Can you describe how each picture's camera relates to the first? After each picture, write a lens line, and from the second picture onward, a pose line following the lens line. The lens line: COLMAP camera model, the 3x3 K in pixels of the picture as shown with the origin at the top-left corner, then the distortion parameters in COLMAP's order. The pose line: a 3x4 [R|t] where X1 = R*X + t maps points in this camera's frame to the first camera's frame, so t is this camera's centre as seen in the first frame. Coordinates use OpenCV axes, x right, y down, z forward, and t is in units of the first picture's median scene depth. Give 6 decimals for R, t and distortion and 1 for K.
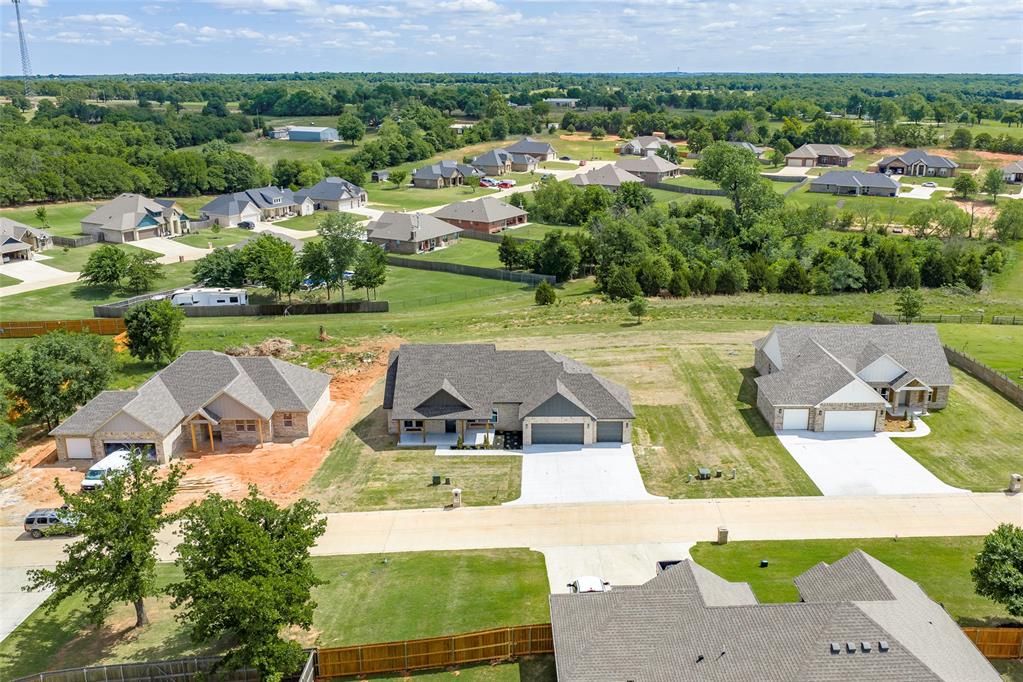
lens RADIAL K [[905.9, 0, 539.4], [0, 905.9, 339.3], [0, 0, 1]] dist [0.000919, -0.018536]
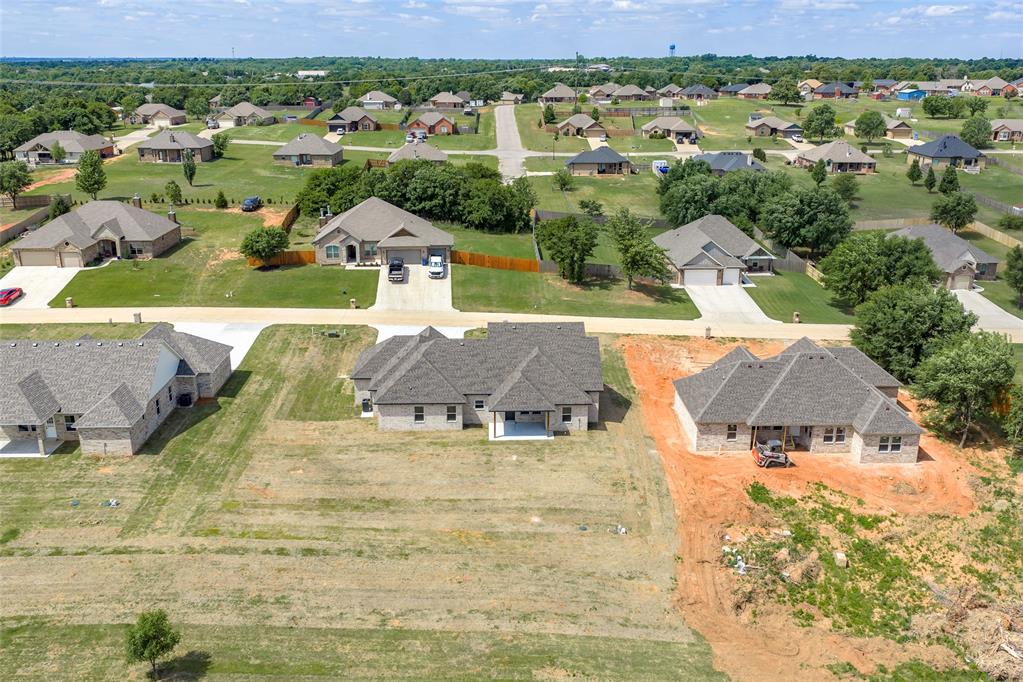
lens RADIAL K [[911.6, 0, 494.5], [0, 911.6, 340.8], [0, 0, 1]] dist [0.012678, -0.009423]
pose [[-0.999975, 0.005802, -0.004128, -0.022336], [0.002567, 0.834495, 0.551010, -0.218343], [0.006641, 0.550985, -0.834489, 0.769270]]
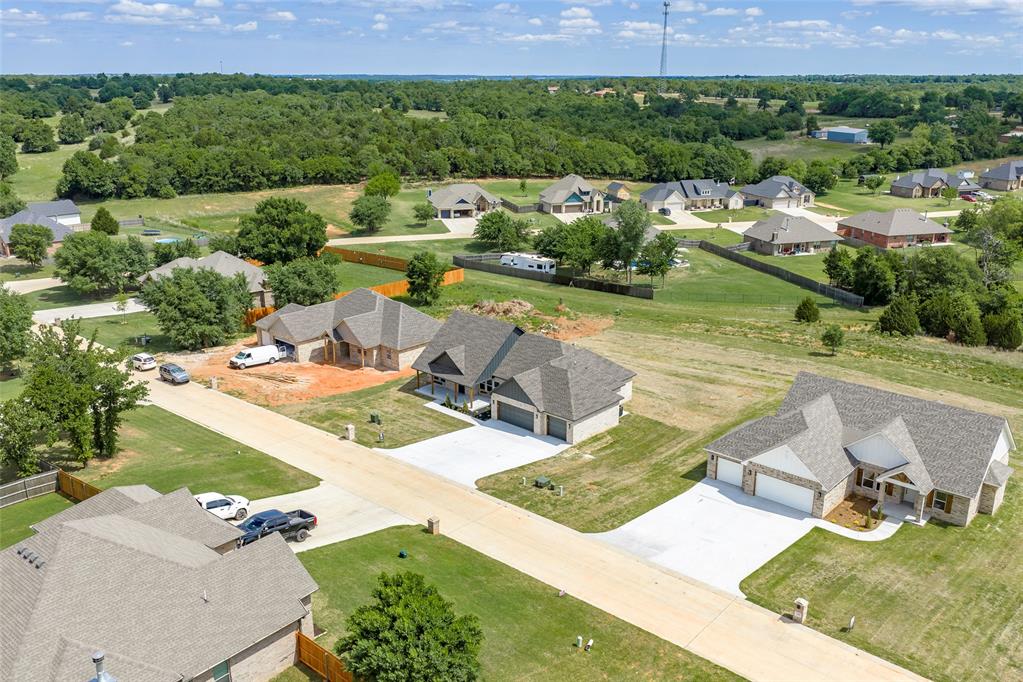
lens RADIAL K [[868.8, 0, 516.4], [0, 868.8, 288.2], [0, 0, 1]] dist [0.009667, -0.016324]
pose [[0.739829, 0.163319, -0.652672, 0.264053], [-0.191991, 0.981002, 0.027848, -0.028716], [0.644820, 0.104704, 0.757129, 0.083787]]
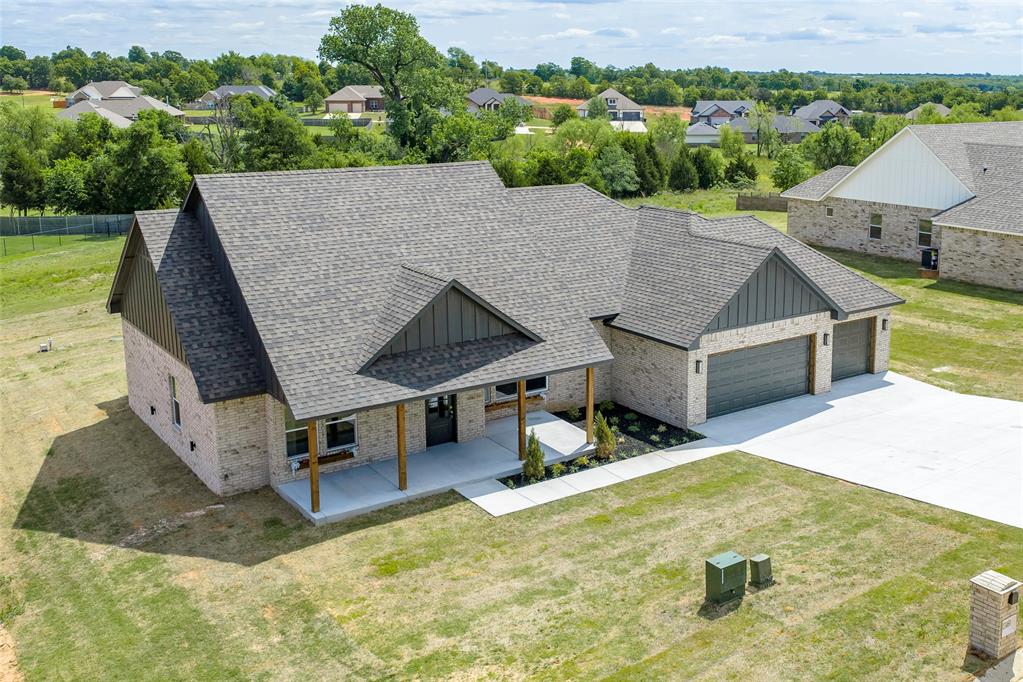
lens RADIAL K [[1052.6, 0, 624.9], [0, 1052.6, 292.5], [0, 0, 1]] dist [0.007470, -0.023143]
pose [[0.797042, -0.116689, 0.592544, -0.102147], [0.164675, 0.985969, -0.027342, 0.030110], [-0.581039, 0.119370, 0.805074, 0.279813]]
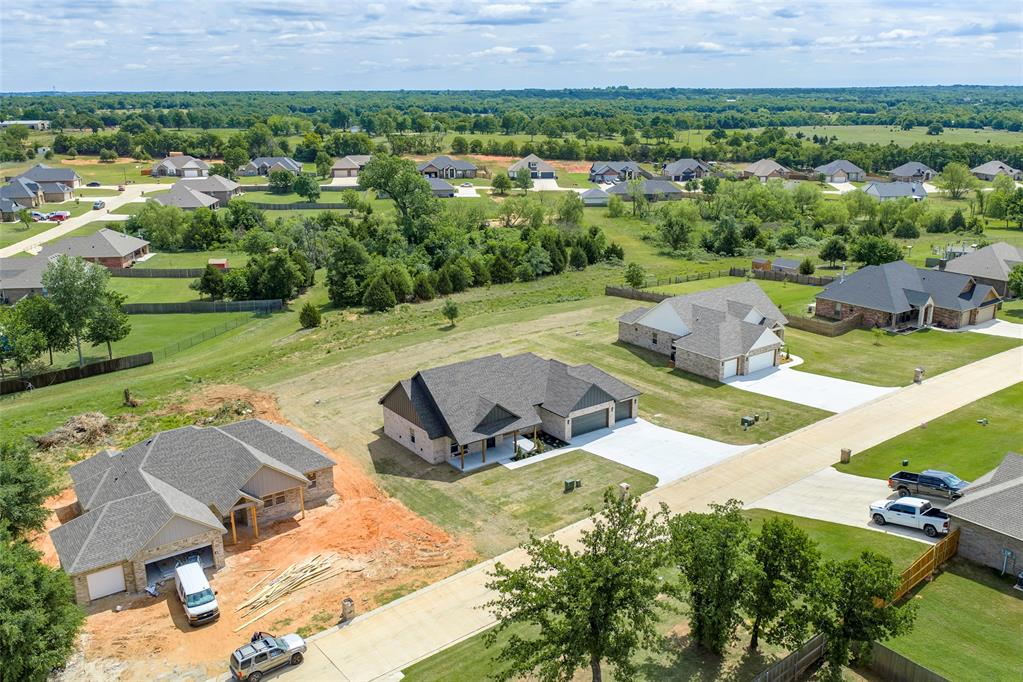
lens RADIAL K [[861.2, 0, 527.2], [0, 861.2, 344.7], [0, 0, 1]] dist [0.008420, -0.009556]
pose [[0.806628, -0.171714, 0.565567, -0.238167], [0.171880, 0.983663, 0.053513, -0.021159], [-0.565516, 0.054044, 0.822965, 0.080201]]
